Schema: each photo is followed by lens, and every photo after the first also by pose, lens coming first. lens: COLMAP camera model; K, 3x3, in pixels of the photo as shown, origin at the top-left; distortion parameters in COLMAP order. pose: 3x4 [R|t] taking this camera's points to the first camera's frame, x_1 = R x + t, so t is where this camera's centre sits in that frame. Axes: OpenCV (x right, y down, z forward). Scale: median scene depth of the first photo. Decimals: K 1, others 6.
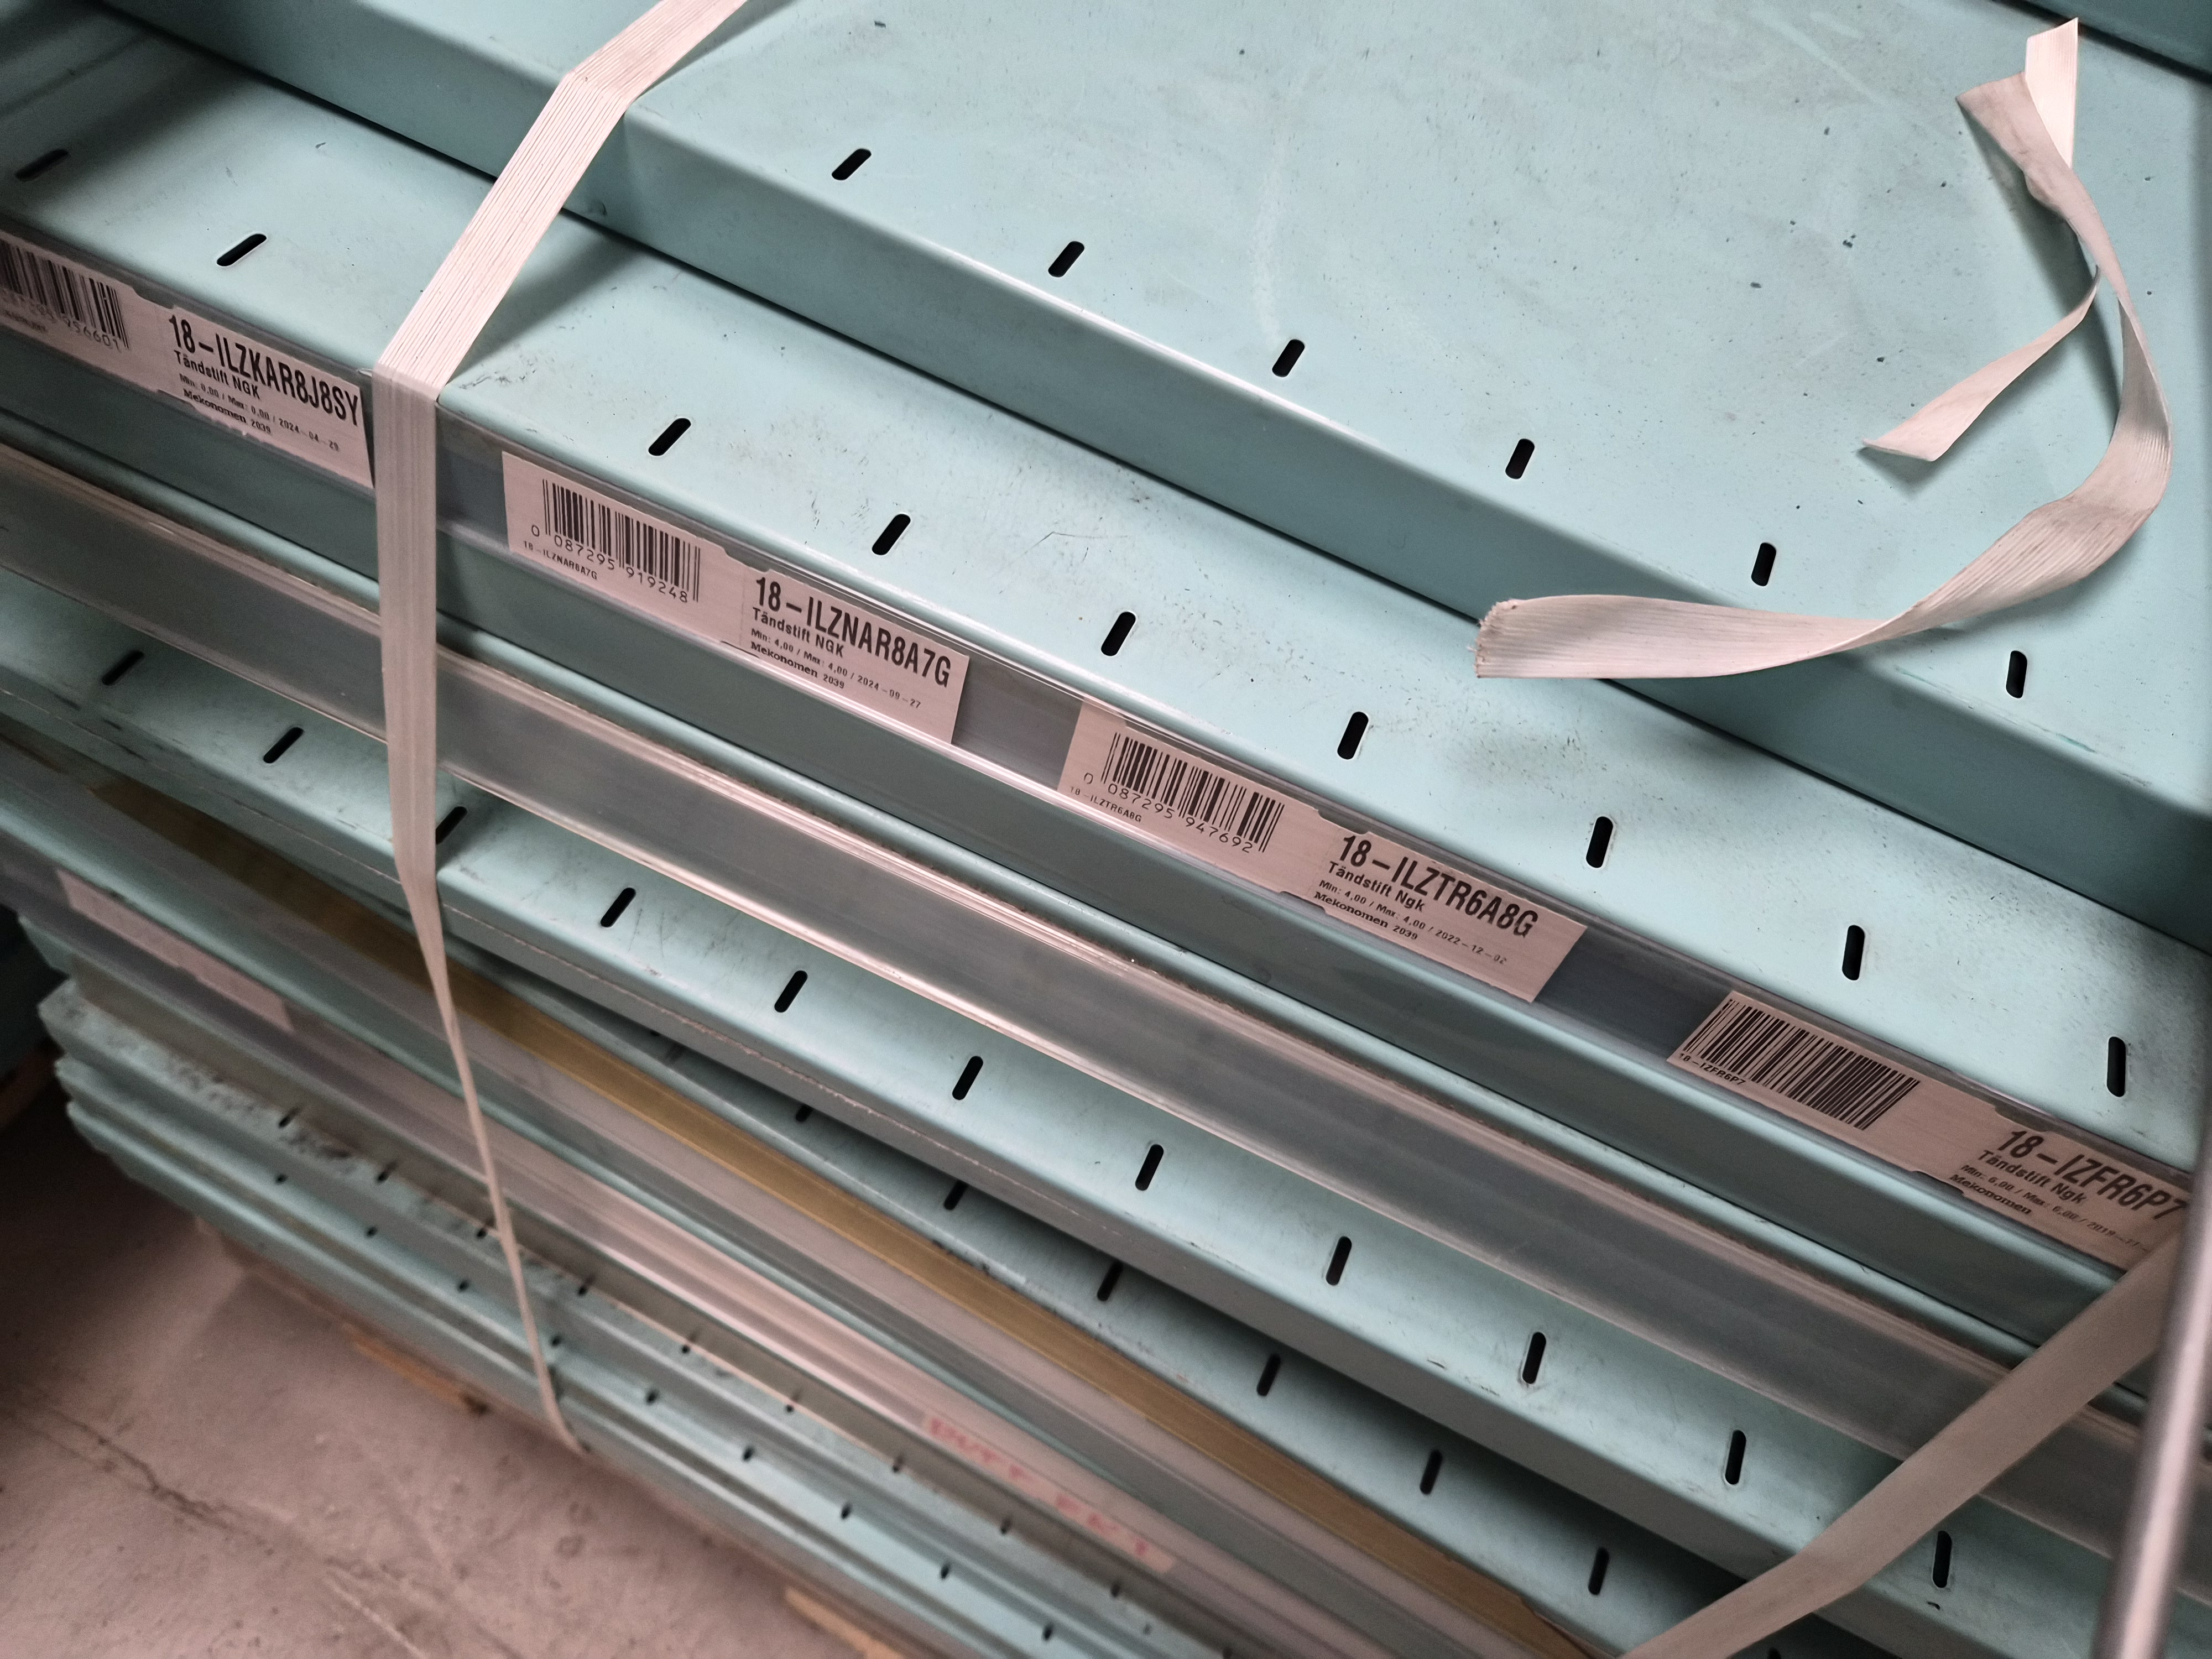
lens RADIAL K [[1456.0, 0, 1106.0], [0, 1456.0, 829.5], [0, 0, 1]] dist [-0.003585, -0.004766]
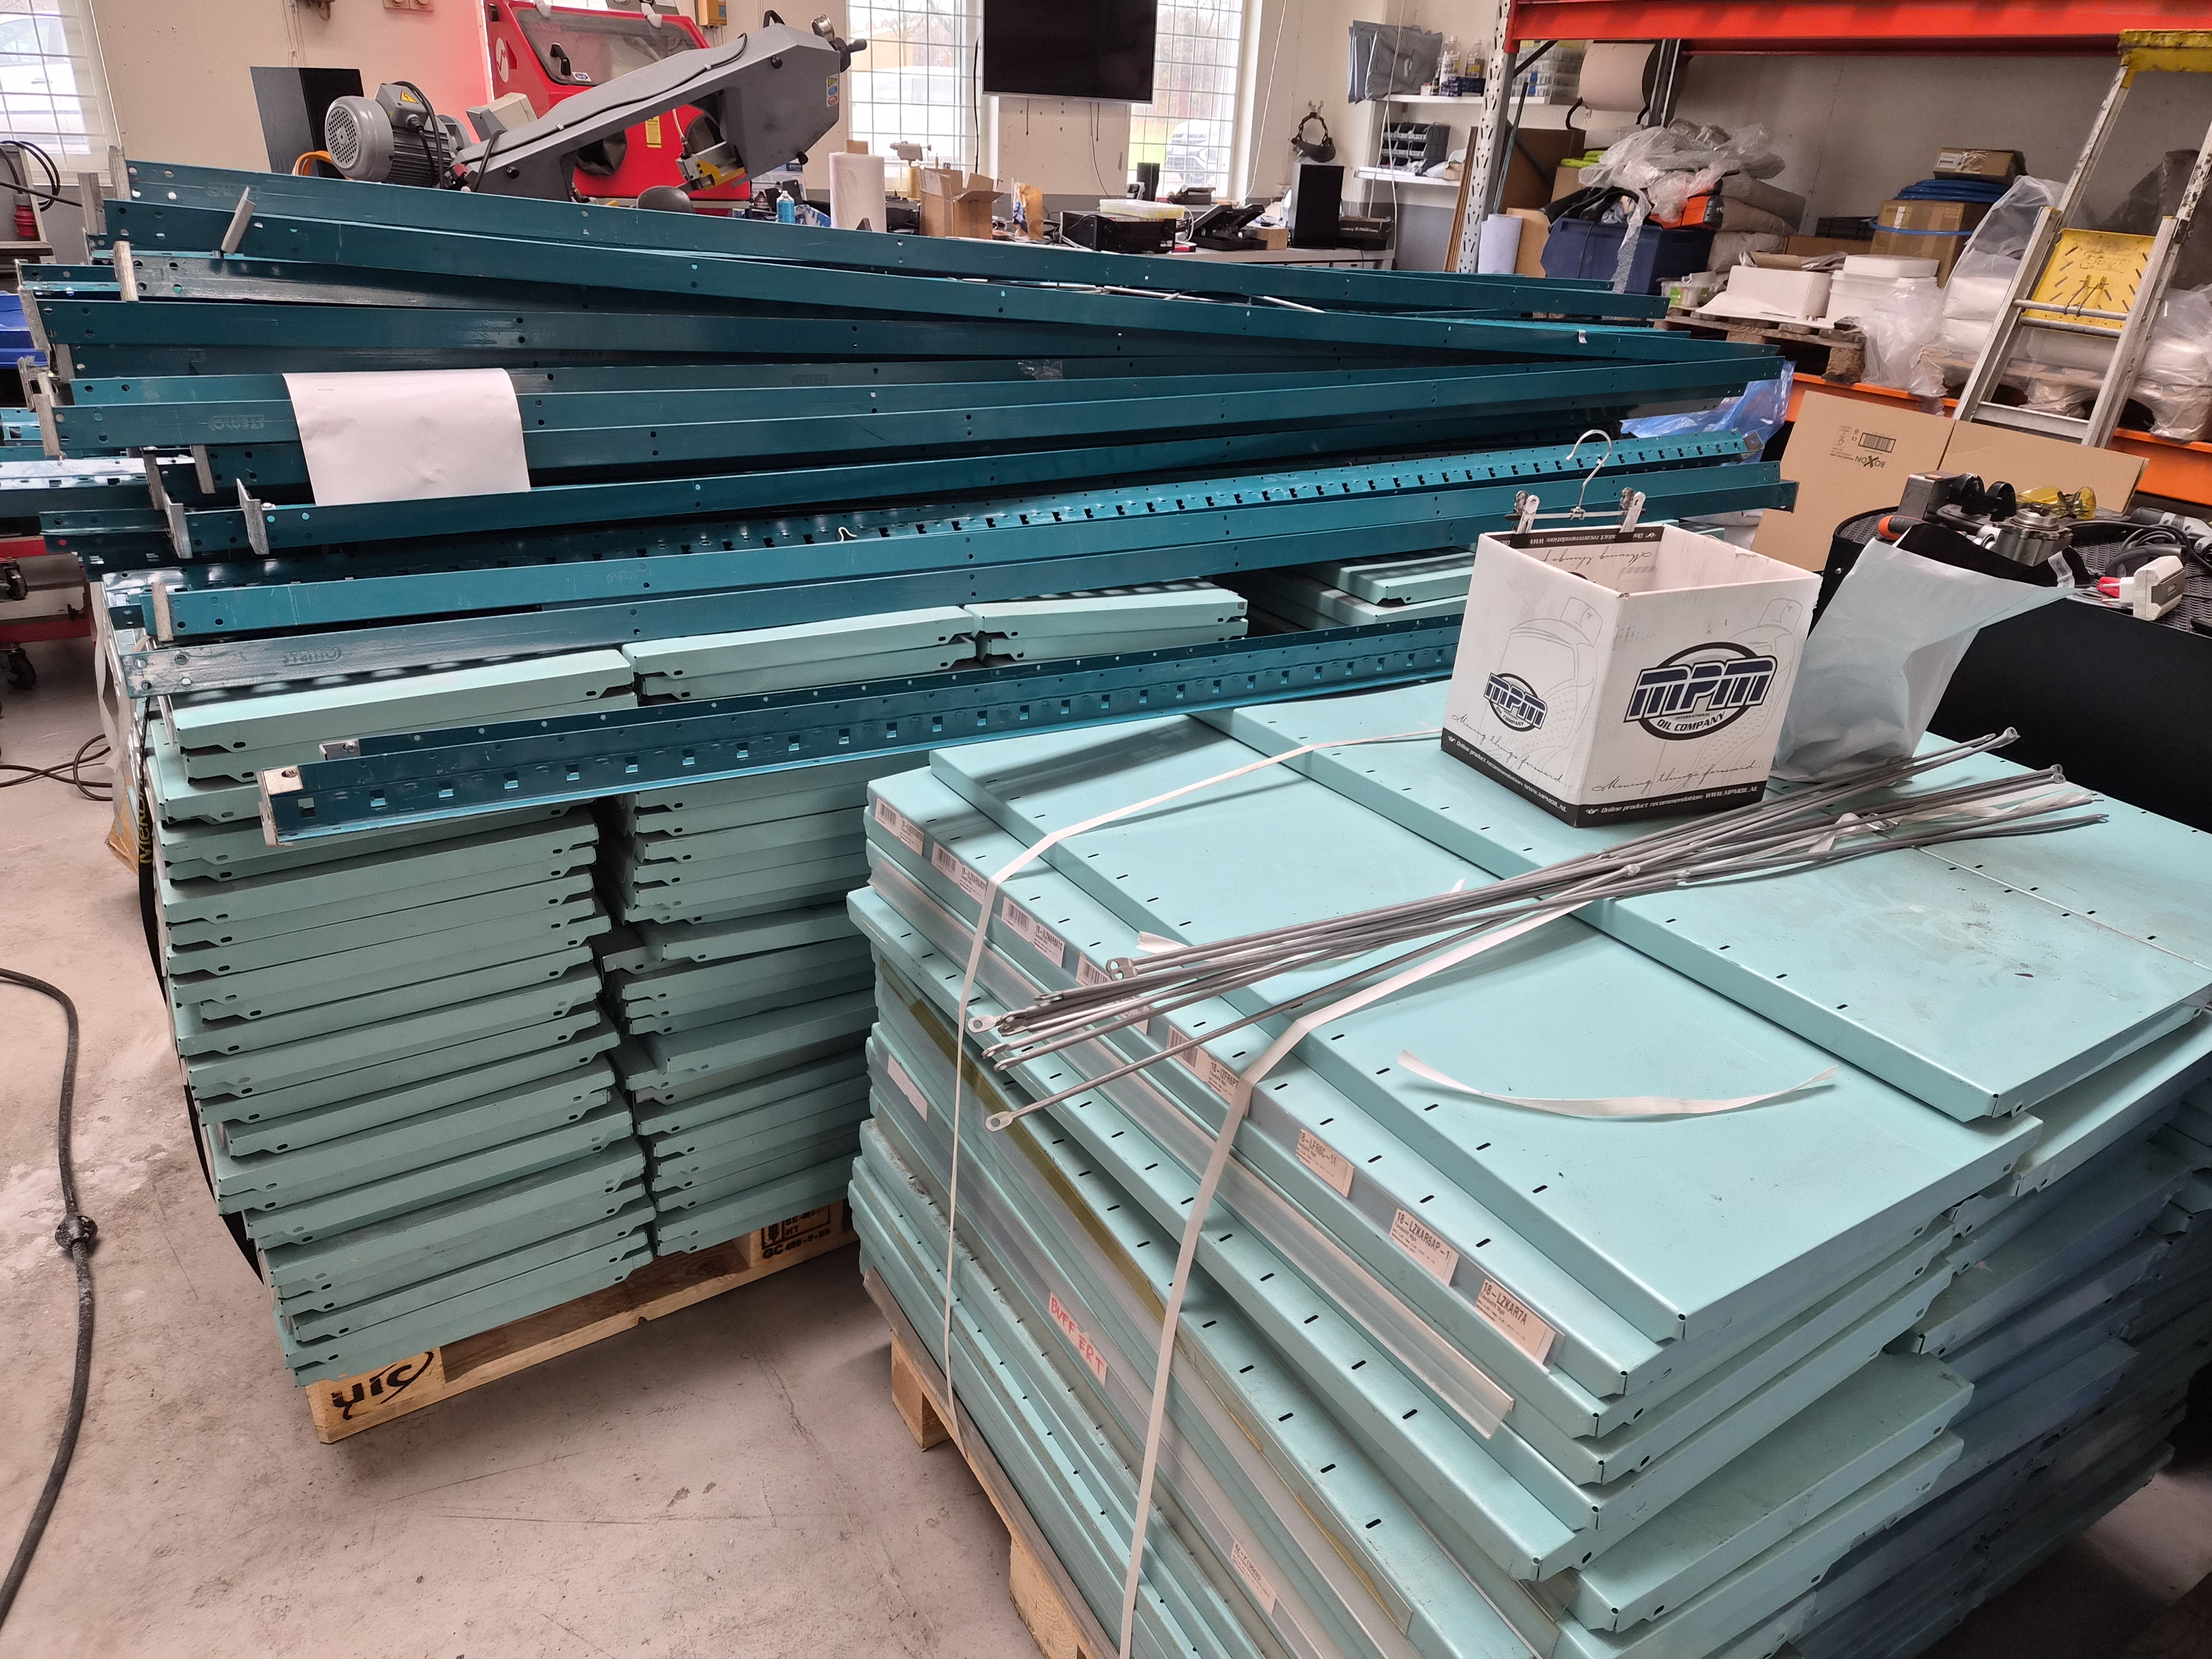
lens RADIAL K [[1456.0, 0, 1106.0], [0, 1456.0, 829.5], [0, 0, 1]] dist [-0.003585, -0.004766]
pose [[0.824081, 0.075627, -0.561402, 2.390024], [-0.373441, 0.817732, -0.438014, 1.446535], [0.425950, 0.570609, 0.702119, -2.200508]]
